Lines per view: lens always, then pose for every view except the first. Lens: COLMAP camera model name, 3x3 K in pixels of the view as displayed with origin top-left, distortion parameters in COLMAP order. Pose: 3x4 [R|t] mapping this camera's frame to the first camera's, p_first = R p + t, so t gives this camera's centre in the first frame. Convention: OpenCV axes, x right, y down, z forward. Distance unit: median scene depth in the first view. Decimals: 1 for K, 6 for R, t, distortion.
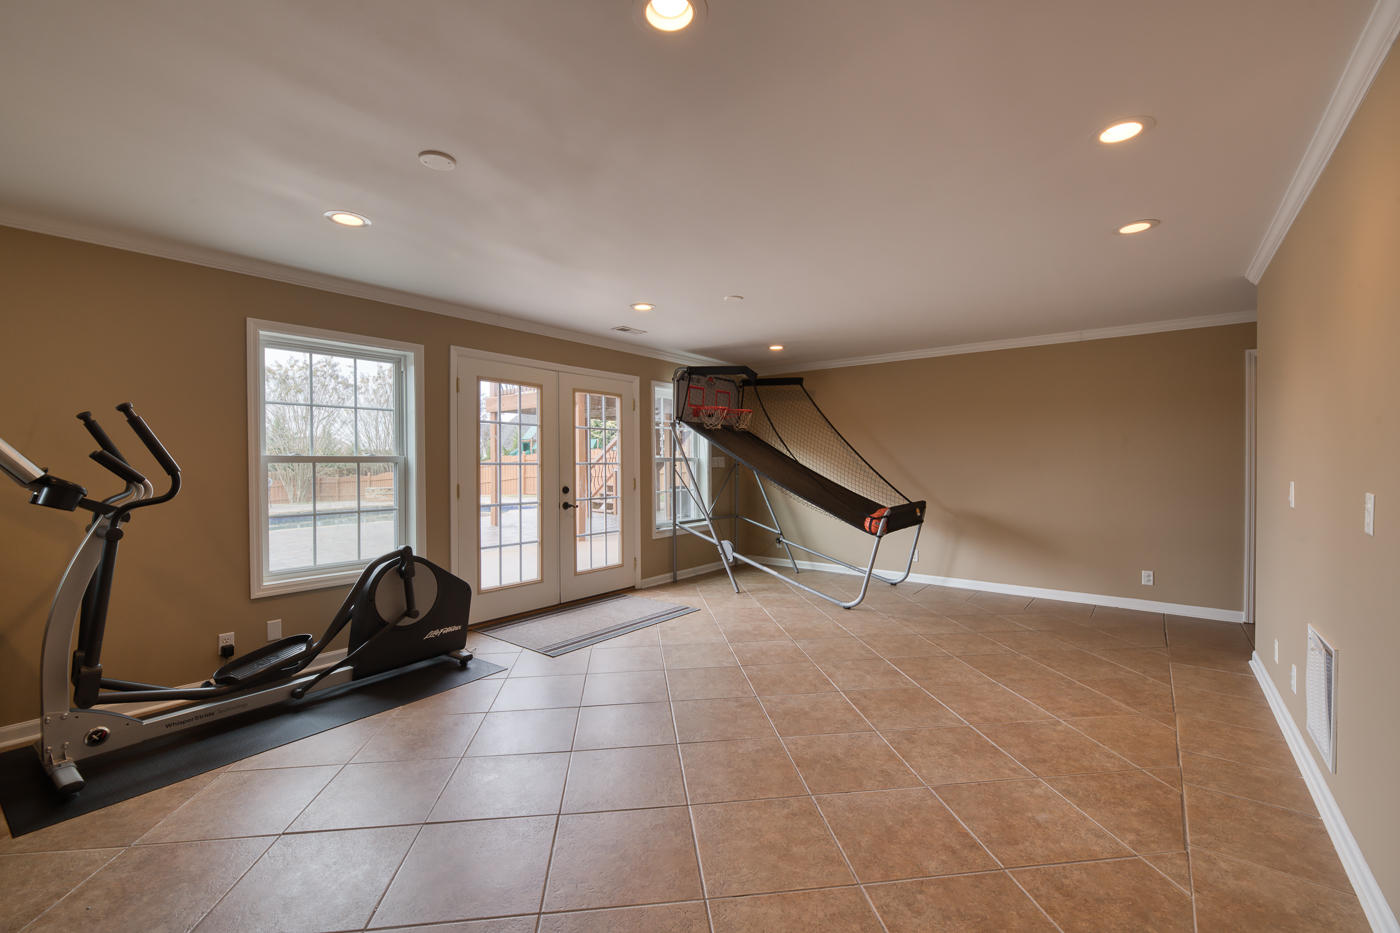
lens RADIAL K [[583.4, 0, 697.9], [0, 583.4, 464.3], [0, 0, 1]] dist [-0.000747, -0.000068]
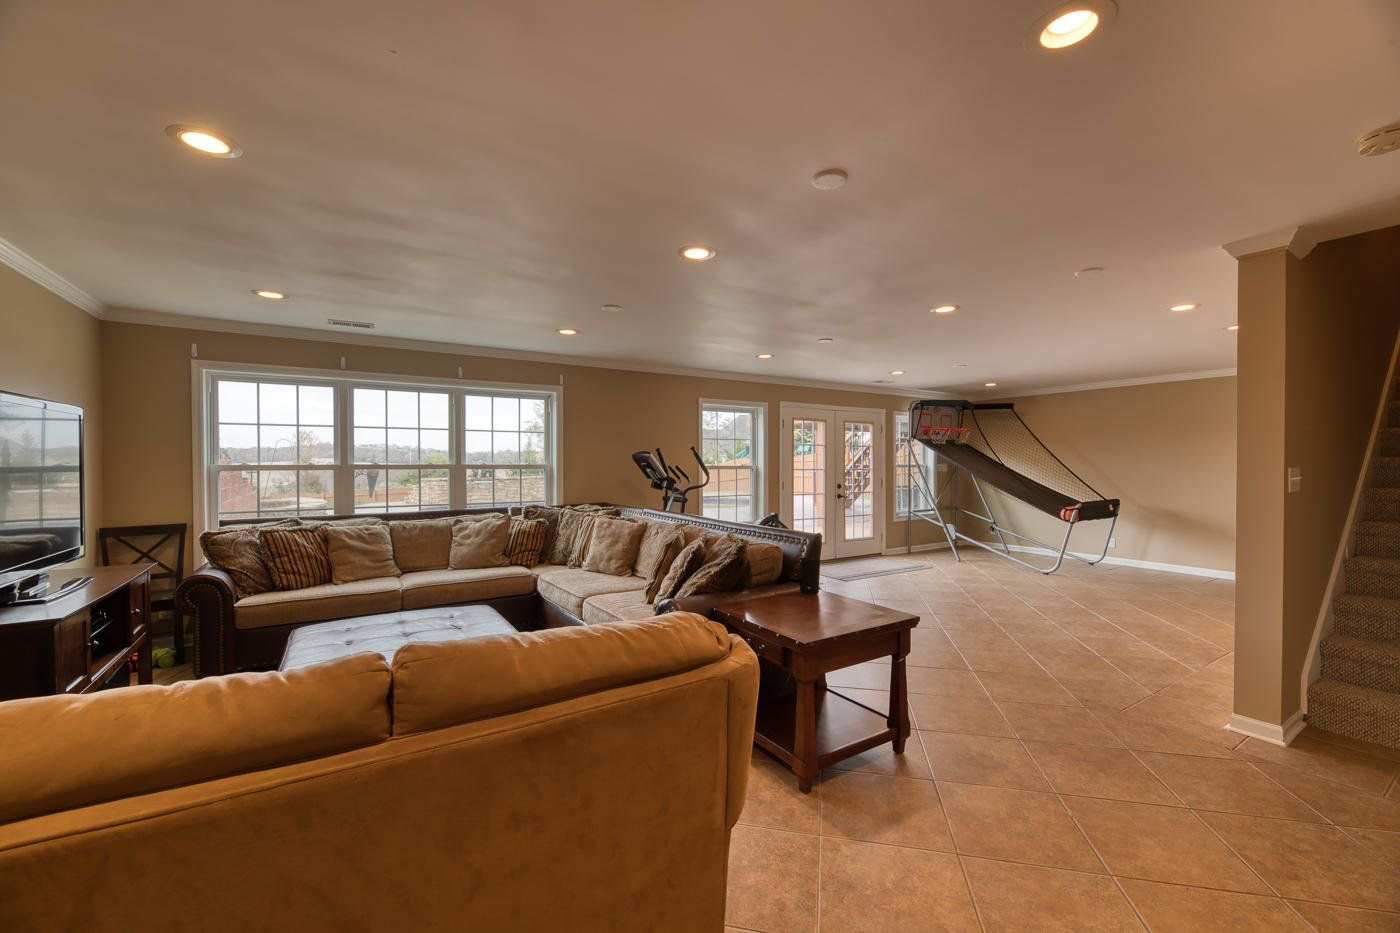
lens RADIAL K [[574.5, 0, 702.6], [0, 574.5, 465.9], [0, 0, 1]] dist [0.006202, 0.000020]
pose [[0.944767, 0.003658, -0.327722, -0.059492], [-0.002500, 0.999989, 0.003957, -0.012757], [0.327733, -0.002919, 0.944766, -0.487350]]
